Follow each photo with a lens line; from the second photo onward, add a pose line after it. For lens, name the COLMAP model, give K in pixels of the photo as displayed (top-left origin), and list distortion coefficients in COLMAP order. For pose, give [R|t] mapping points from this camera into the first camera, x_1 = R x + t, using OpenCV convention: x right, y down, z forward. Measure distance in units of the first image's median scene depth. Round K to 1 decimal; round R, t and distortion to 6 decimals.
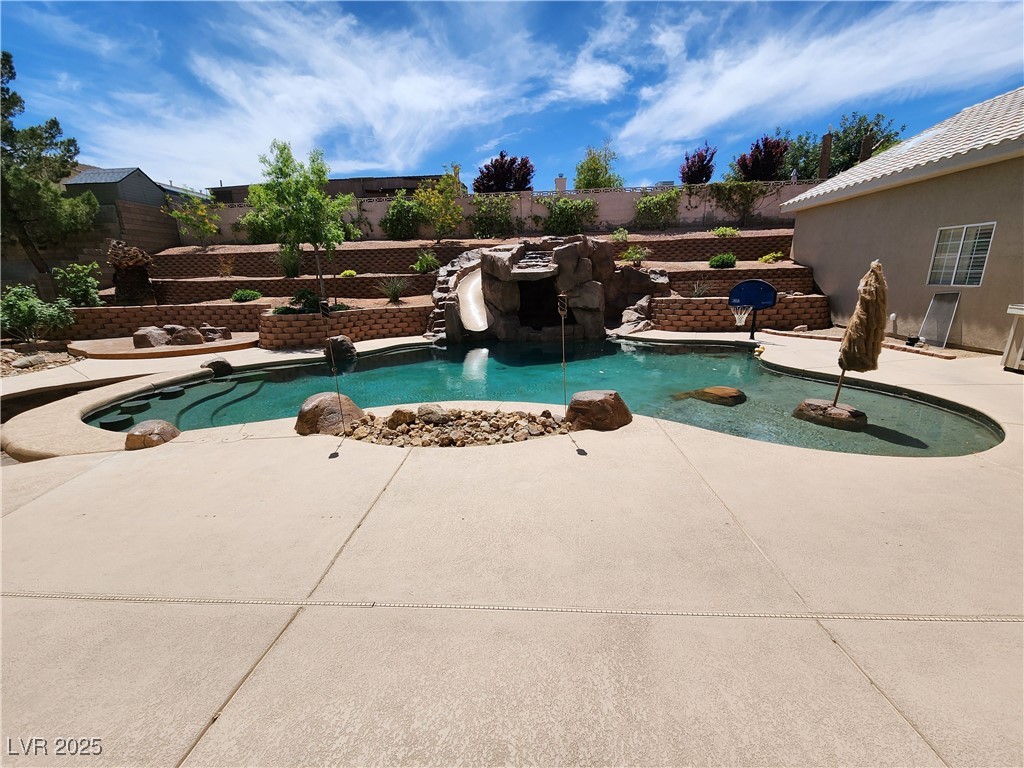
lens RADIAL K [[418.3, 0, 513.1], [0, 418.3, 383.2], [0, 0, 1]] dist [-0.000959, -0.002280]
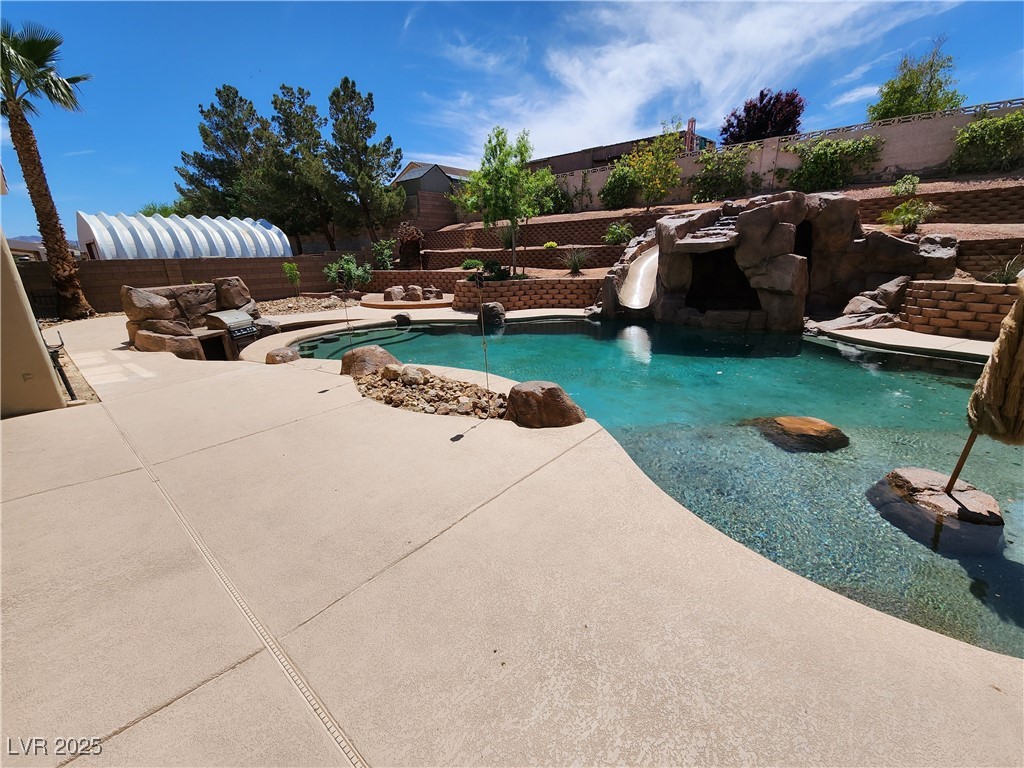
lens RADIAL K [[418.3, 0, 518.9], [0, 418.3, 385.4], [0, 0, 1]] dist [-0.000959, -0.002280]
pose [[0.797152, 0.185653, -0.574527, 0.253388], [-0.144776, 0.982567, 0.116631, -0.027070], [0.586164, -0.009795, 0.810133, 0.095592]]
